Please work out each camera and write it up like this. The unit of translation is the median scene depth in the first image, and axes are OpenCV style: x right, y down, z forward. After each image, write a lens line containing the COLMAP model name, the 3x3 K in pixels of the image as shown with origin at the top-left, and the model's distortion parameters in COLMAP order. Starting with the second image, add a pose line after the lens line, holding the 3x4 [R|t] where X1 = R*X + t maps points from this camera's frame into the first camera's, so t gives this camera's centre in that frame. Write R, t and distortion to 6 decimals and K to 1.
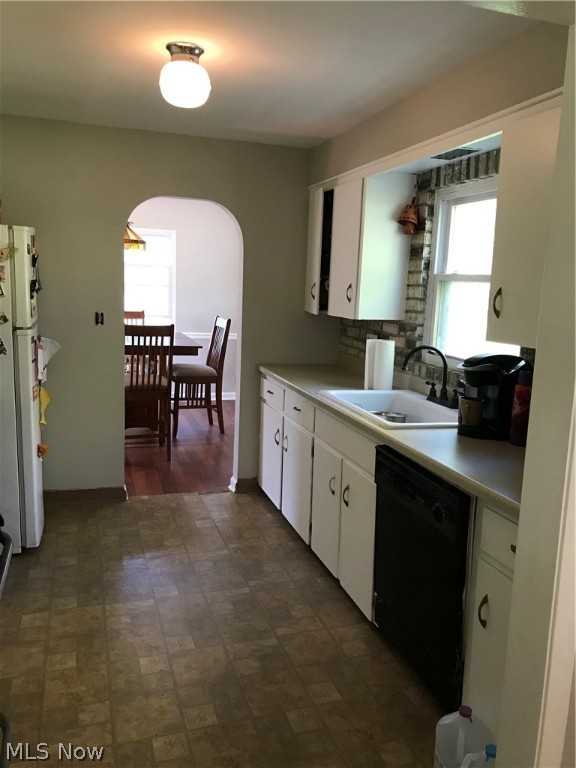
lens RADIAL K [[601.3, 0, 288.0], [0, 601.3, 384.0], [0, 0, 1]] dist [0.006047, 0.000143]
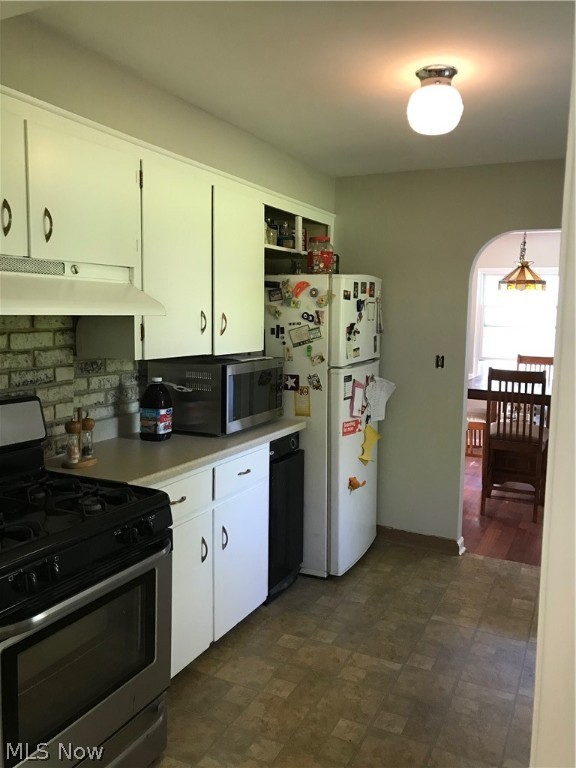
lens RADIAL K [[601.3, 0, 288.0], [0, 601.3, 384.0], [0, 0, 1]] dist [0.006047, 0.000143]
pose [[0.721833, 0.045418, -0.690575, 0.205009], [-0.098478, 0.994431, -0.037533, -0.012182], [0.685025, 0.095099, 0.722286, 0.138776]]
